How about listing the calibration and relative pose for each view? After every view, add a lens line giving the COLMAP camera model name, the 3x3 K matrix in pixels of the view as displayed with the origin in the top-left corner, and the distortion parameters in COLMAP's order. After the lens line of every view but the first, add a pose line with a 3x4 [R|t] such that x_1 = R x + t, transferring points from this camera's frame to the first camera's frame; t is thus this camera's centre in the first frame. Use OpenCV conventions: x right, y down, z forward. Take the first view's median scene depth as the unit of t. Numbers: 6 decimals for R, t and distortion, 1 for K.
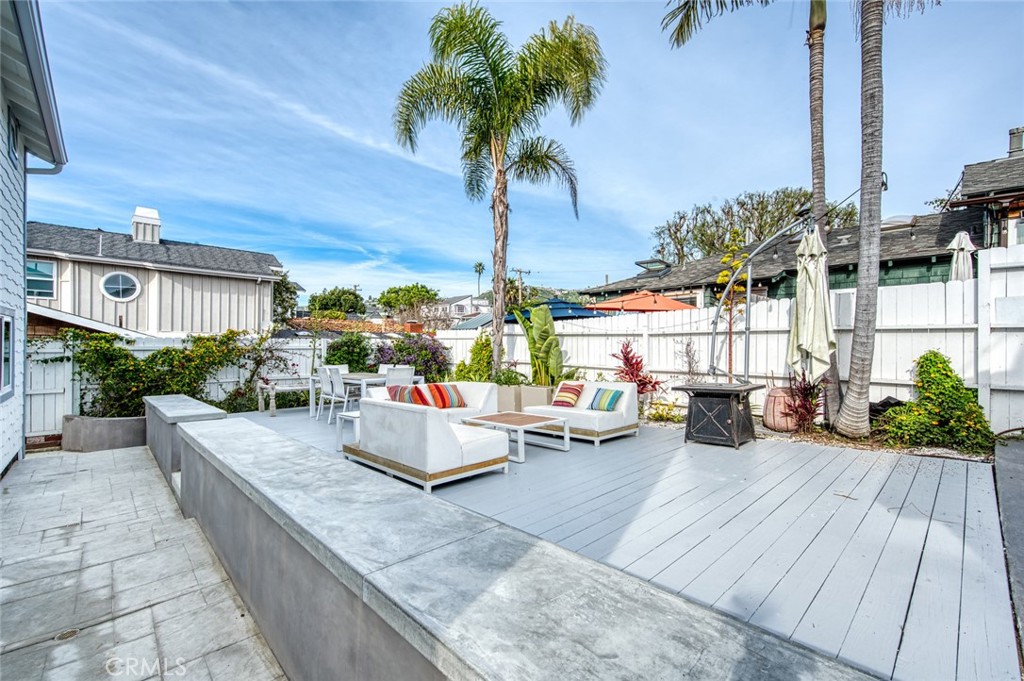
lens RADIAL K [[442.2, 0, 515.9], [0, 442.2, 346.5], [0, 0, 1]] dist [-0.019798, -0.000736]
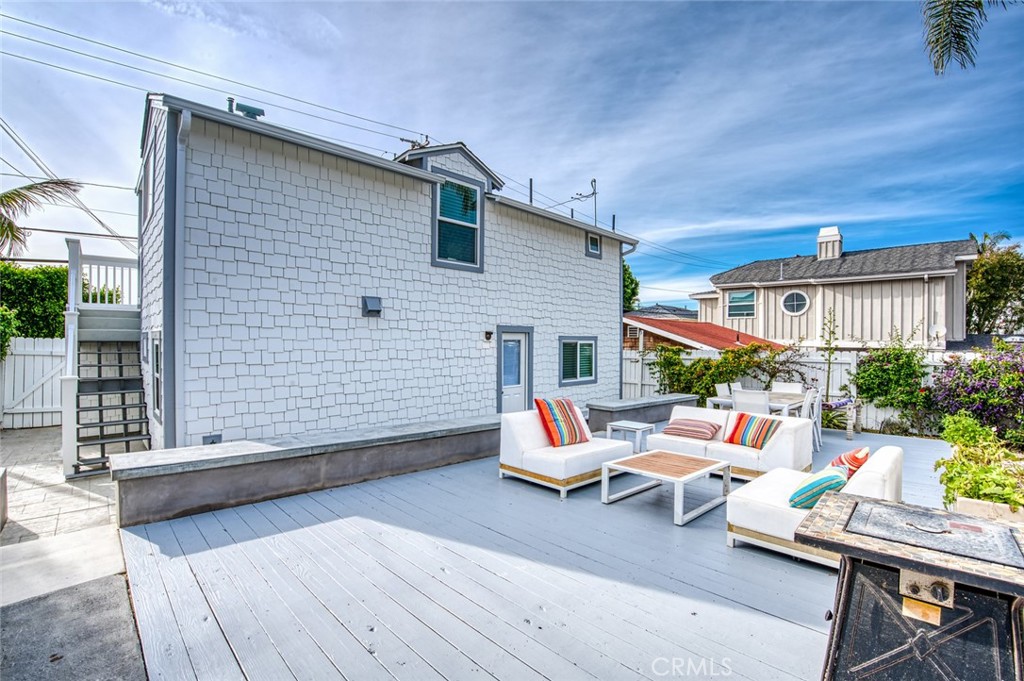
lens RADIAL K [[442.2, 0, 516.9], [0, 442.2, 341.7], [0, 0, 1]] dist [-0.019798, -0.000736]
pose [[0.025766, -0.008594, -0.999631, 0.375709], [-0.010716, 0.999903, -0.008873, -0.021331], [0.999611, 0.010940, 0.025672, 0.327453]]
